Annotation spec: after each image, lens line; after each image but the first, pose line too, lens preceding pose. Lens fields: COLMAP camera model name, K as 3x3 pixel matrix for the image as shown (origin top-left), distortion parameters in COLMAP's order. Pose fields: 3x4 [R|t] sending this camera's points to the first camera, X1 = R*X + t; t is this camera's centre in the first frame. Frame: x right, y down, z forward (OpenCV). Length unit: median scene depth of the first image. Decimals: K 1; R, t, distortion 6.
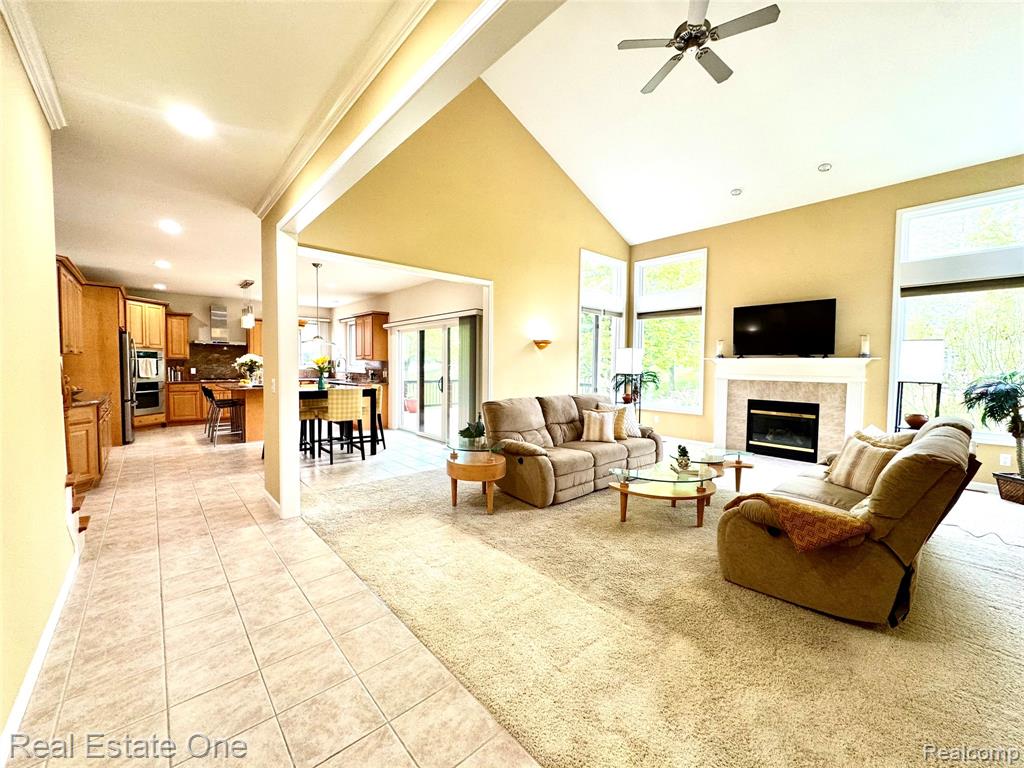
lens RADIAL K [[408.6, 0, 512.6], [0, 408.6, 382.3], [0, 0, 1]] dist [-0.002829, 0.000172]
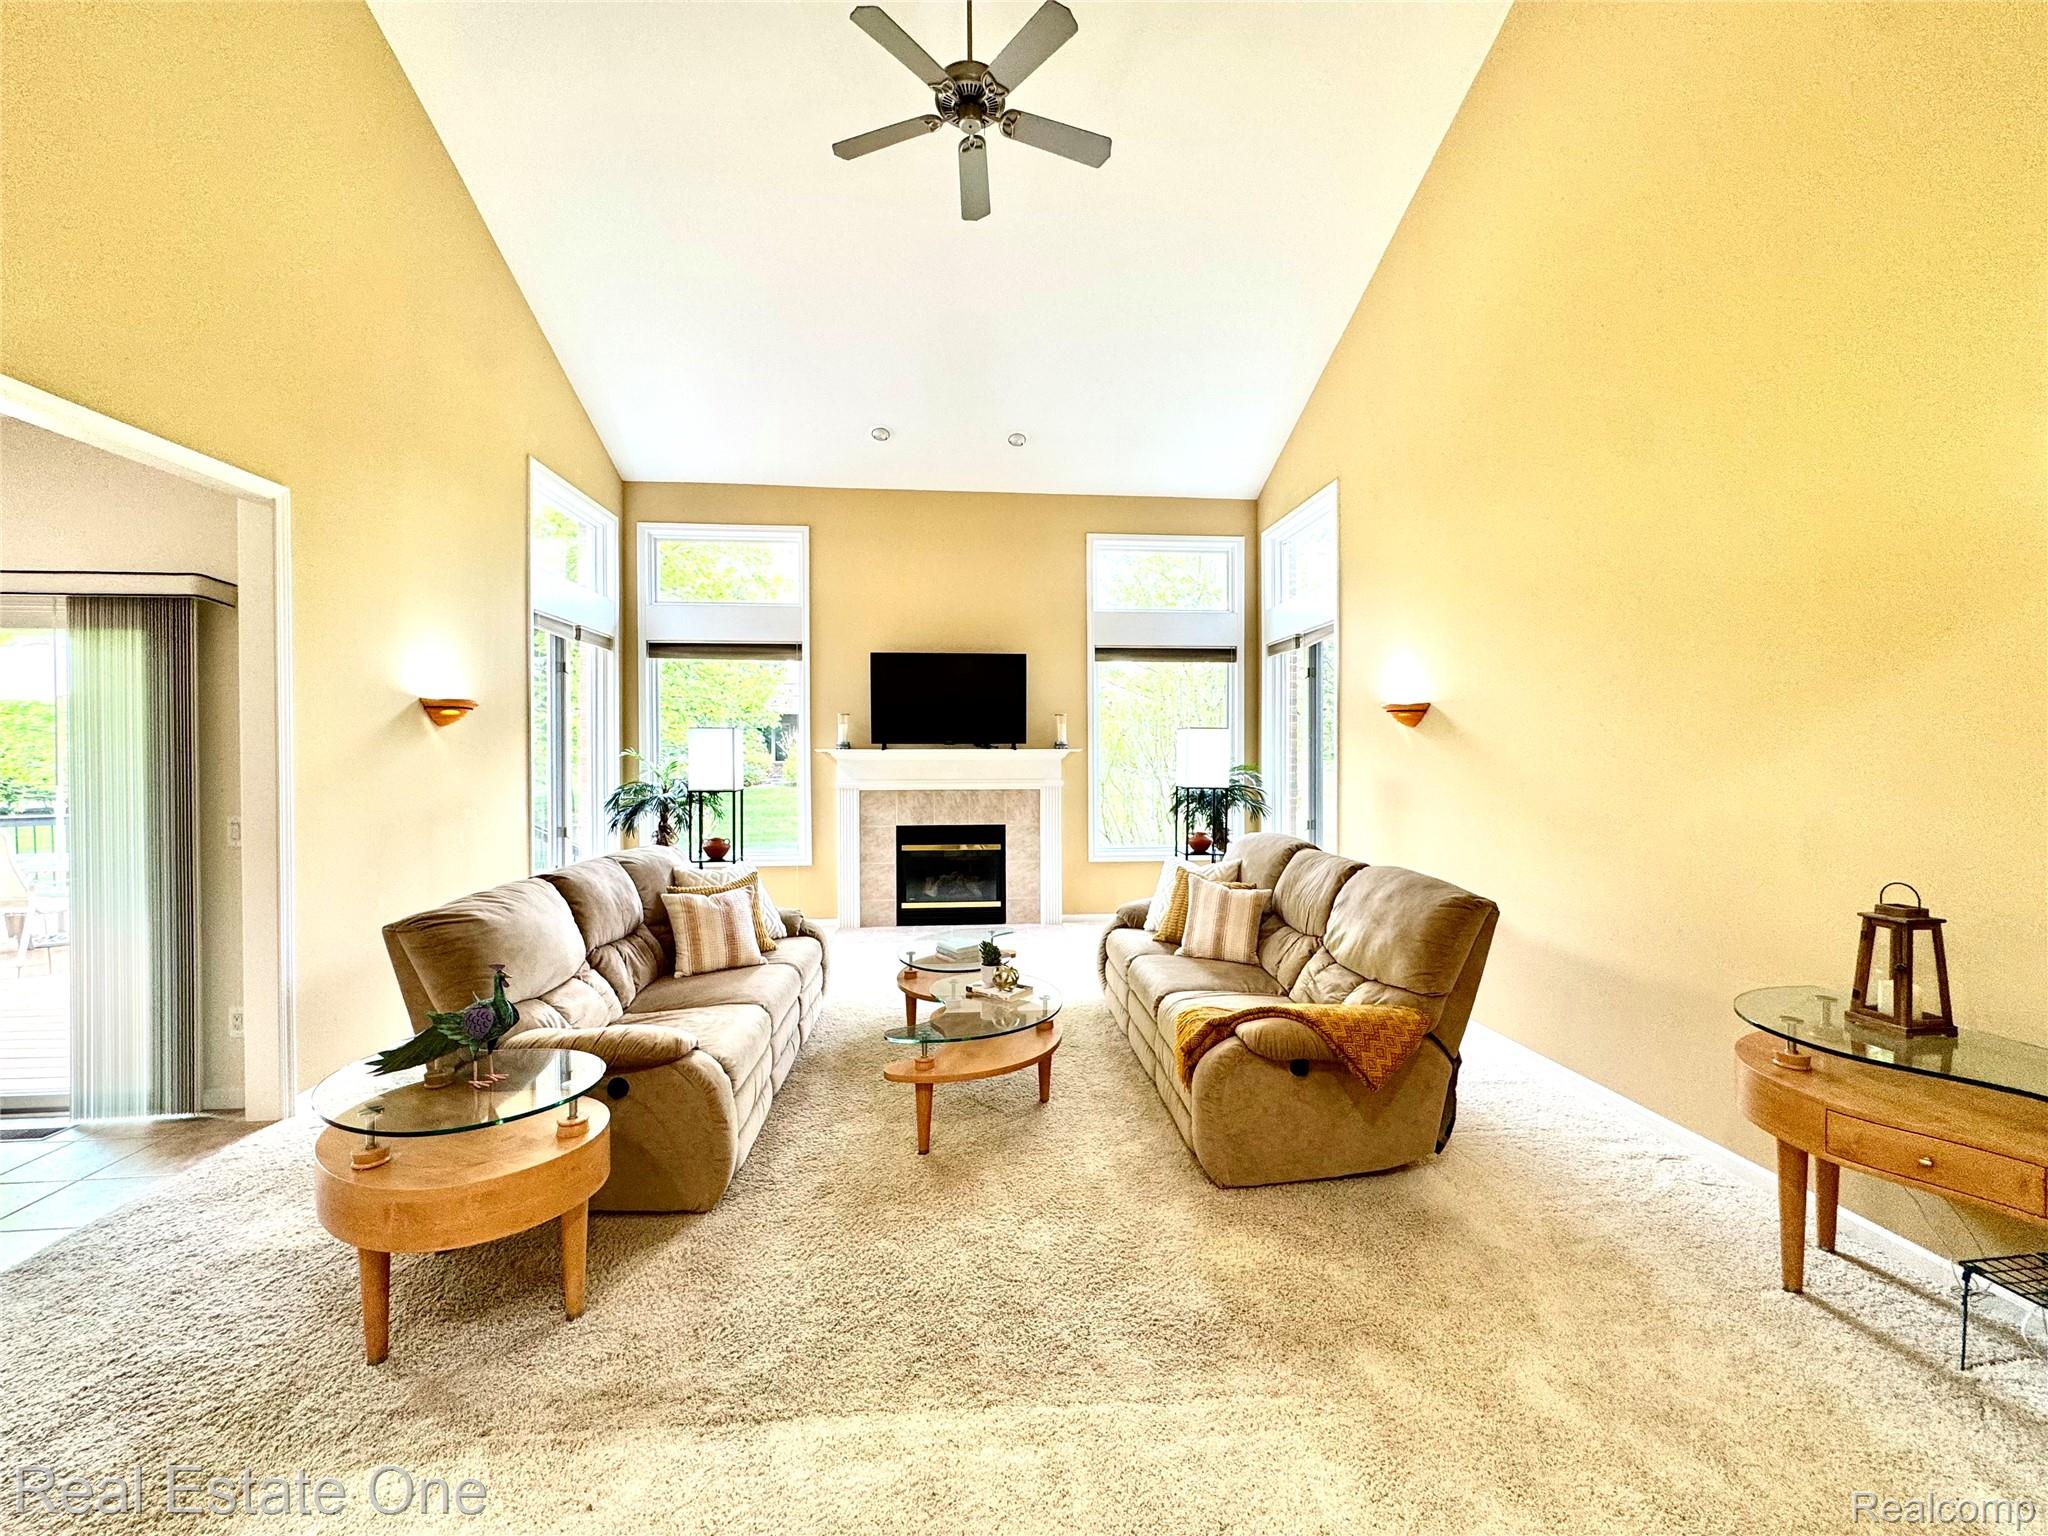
lens RADIAL K [[817.2, 0, 1025.1], [0, 817.2, 764.6], [0, 0, 1]] dist [-0.002829, 0.000172]
pose [[0.591800, -0.021074, 0.805810, -0.210401], [0.043740, 0.999025, -0.005996, -0.028523], [-0.804898, 0.038795, 0.592144, 0.259948]]
